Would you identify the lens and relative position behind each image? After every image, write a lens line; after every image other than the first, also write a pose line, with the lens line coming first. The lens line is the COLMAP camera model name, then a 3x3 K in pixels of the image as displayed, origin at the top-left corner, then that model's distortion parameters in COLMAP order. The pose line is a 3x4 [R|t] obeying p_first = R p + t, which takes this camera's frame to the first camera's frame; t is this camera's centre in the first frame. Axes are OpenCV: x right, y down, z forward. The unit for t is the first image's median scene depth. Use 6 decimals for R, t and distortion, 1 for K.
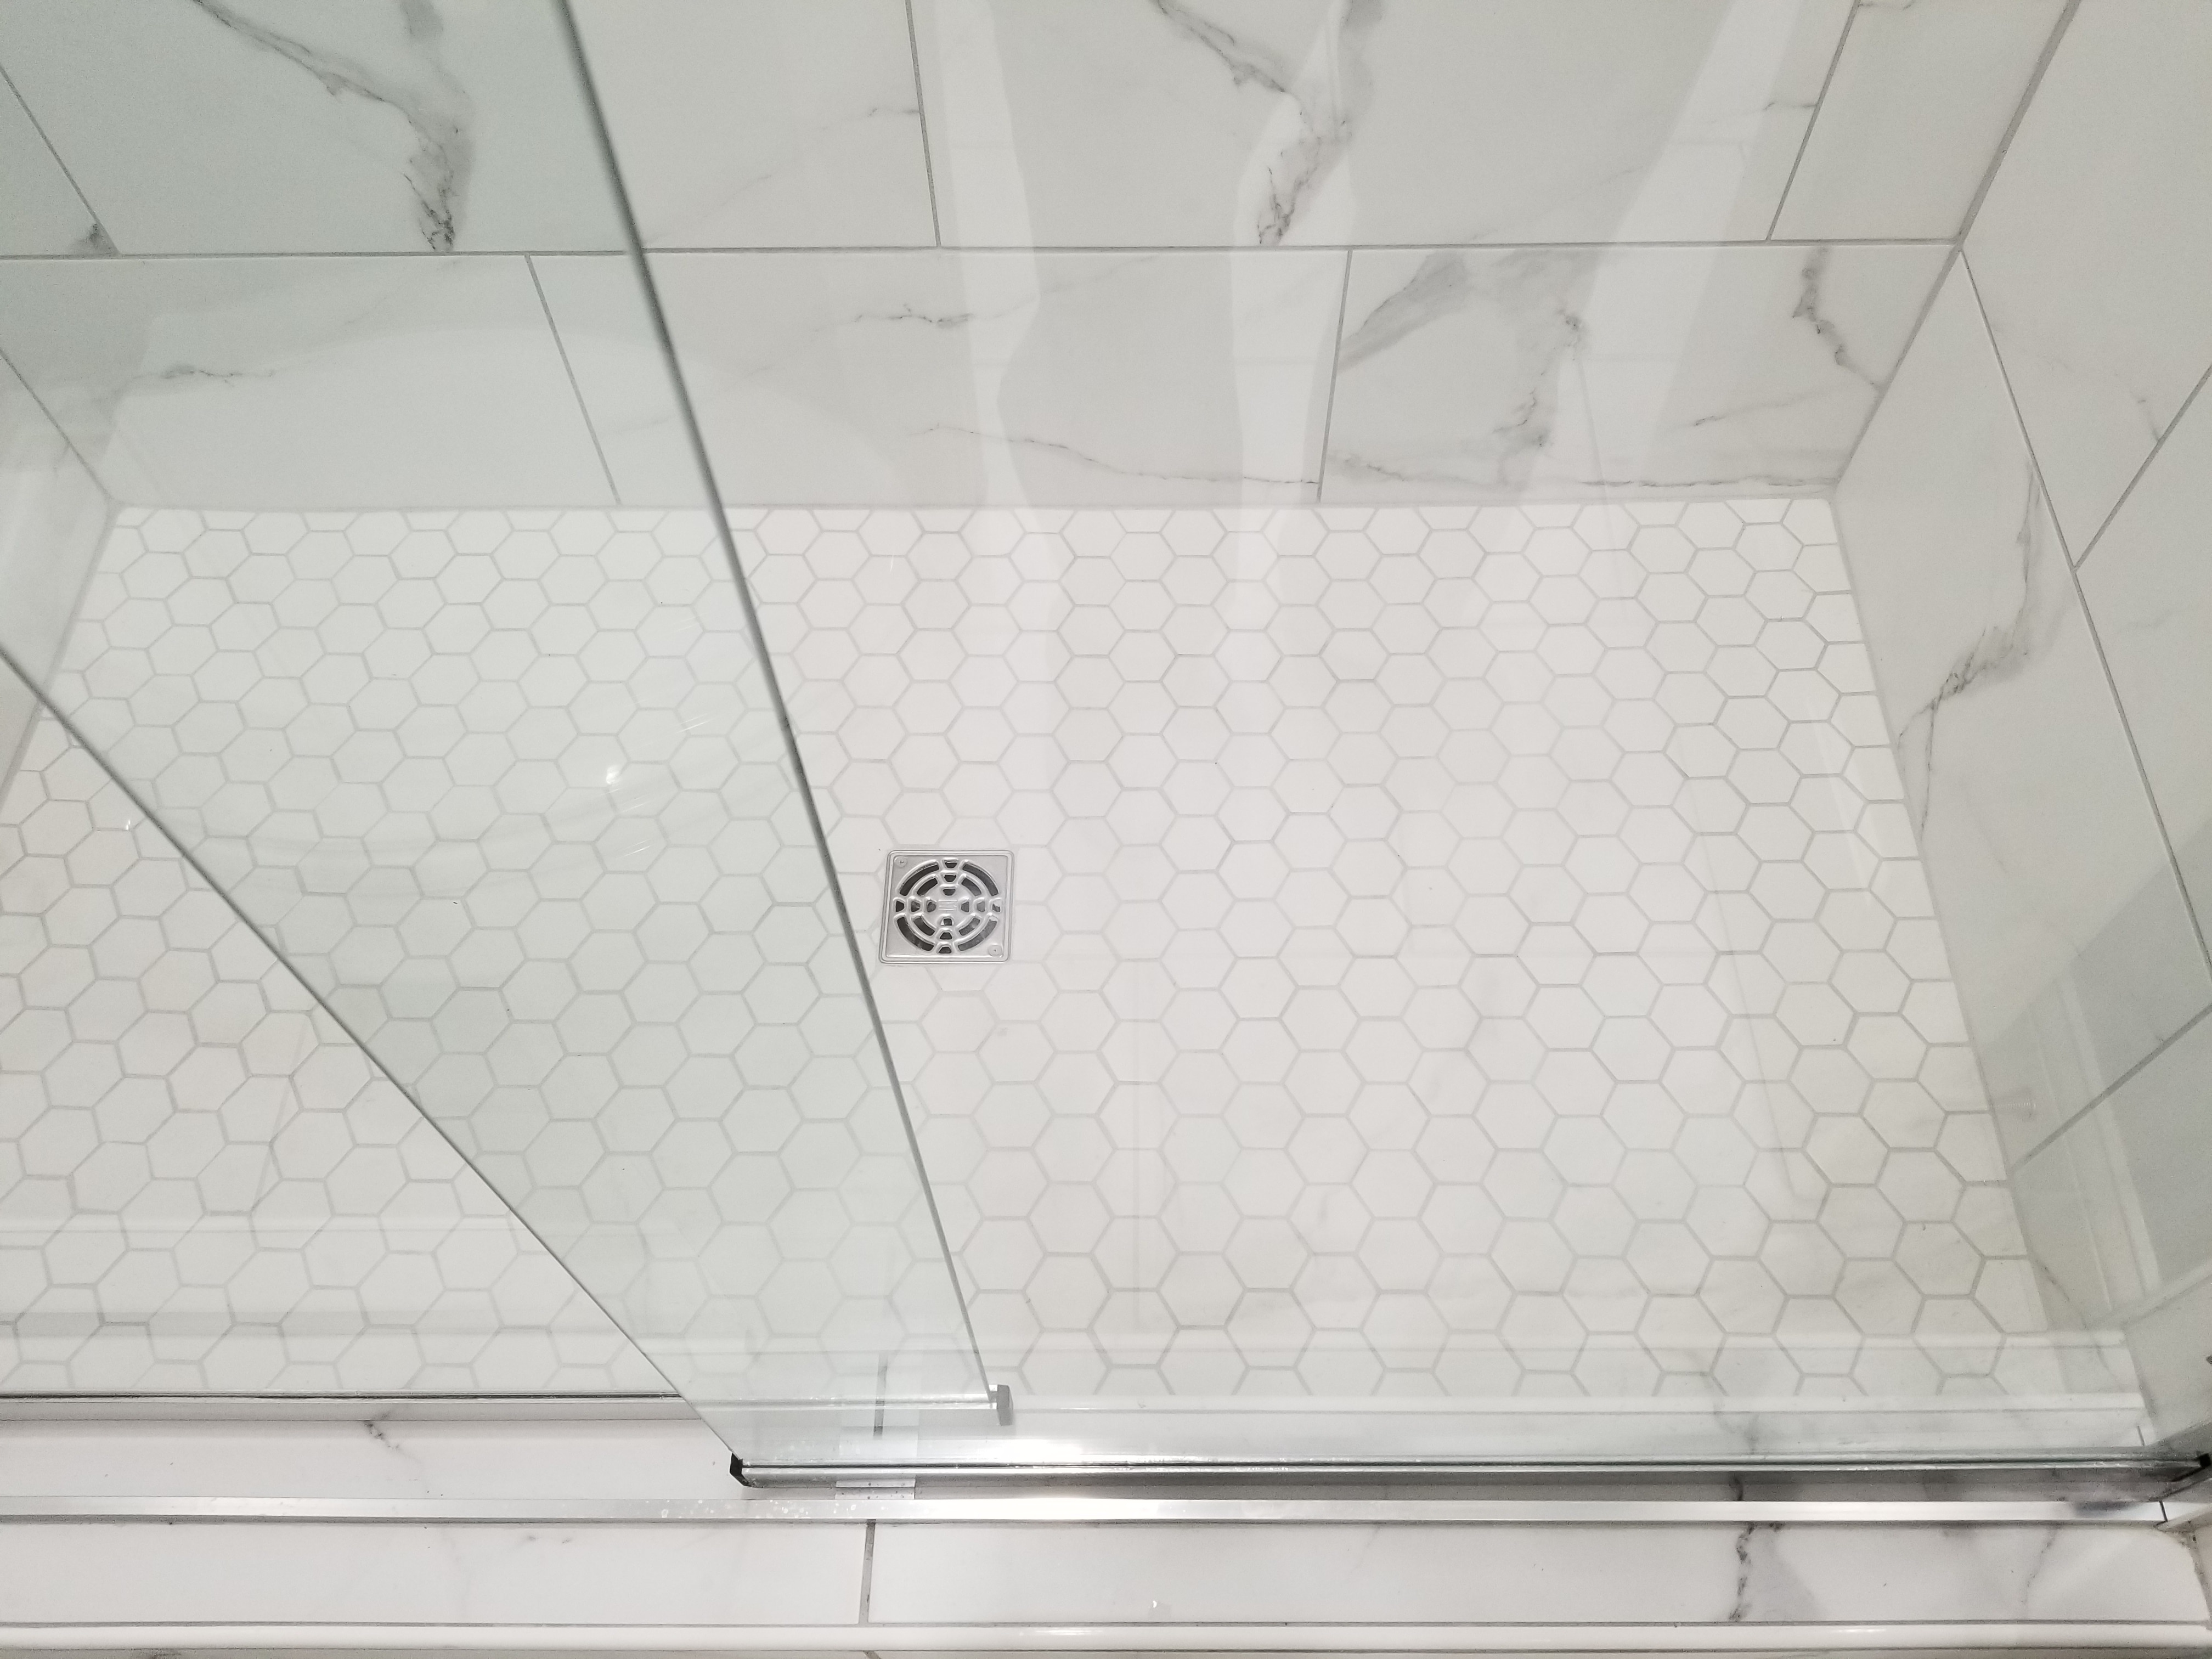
lens RADIAL K [[1727.0, 0, 1129.8], [0, 1727.0, 817.8], [0, 0, 1]] dist [0.081779, -0.141297]
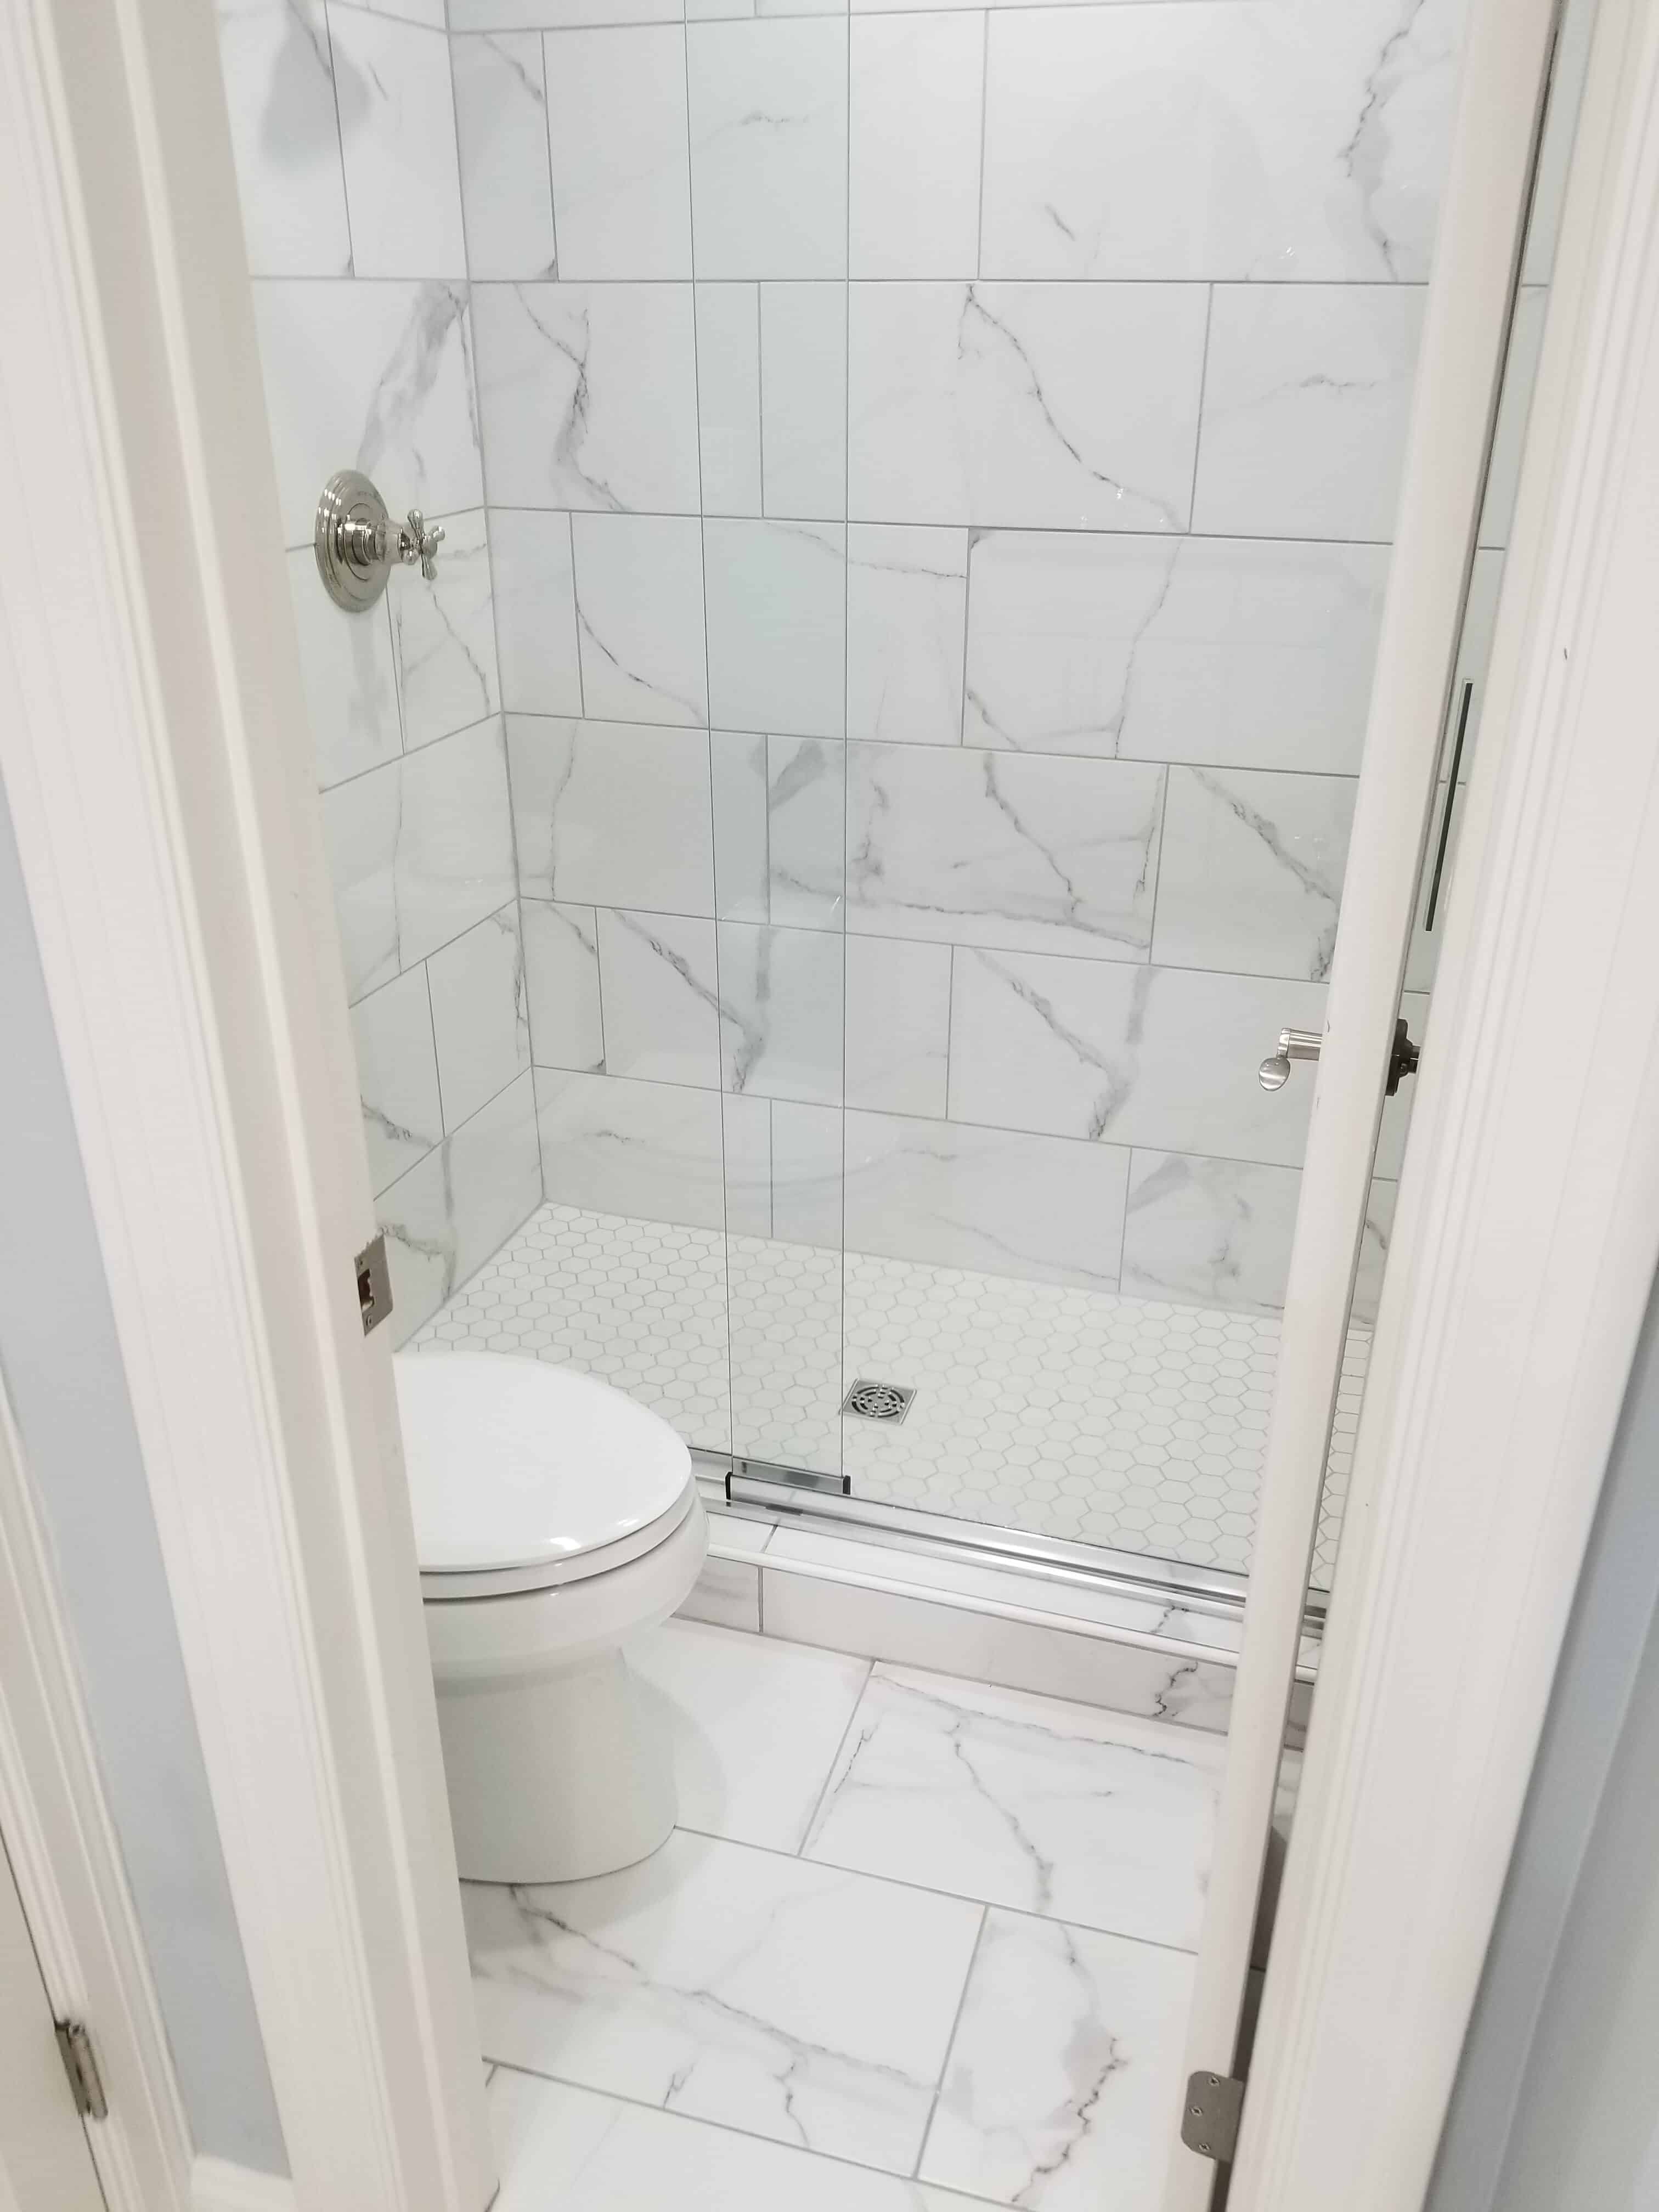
lens RADIAL K [[1727.0, 0, 849.2], [0, 1727.0, 1125.2], [0, 0, 1]] dist [0.081779, -0.141297]
pose [[0.958422, 0.134896, -0.251458, 0.317966], [-0.248762, 0.826705, -0.504655, 0.797181], [0.139805, 0.546226, 0.825889, -0.810546]]
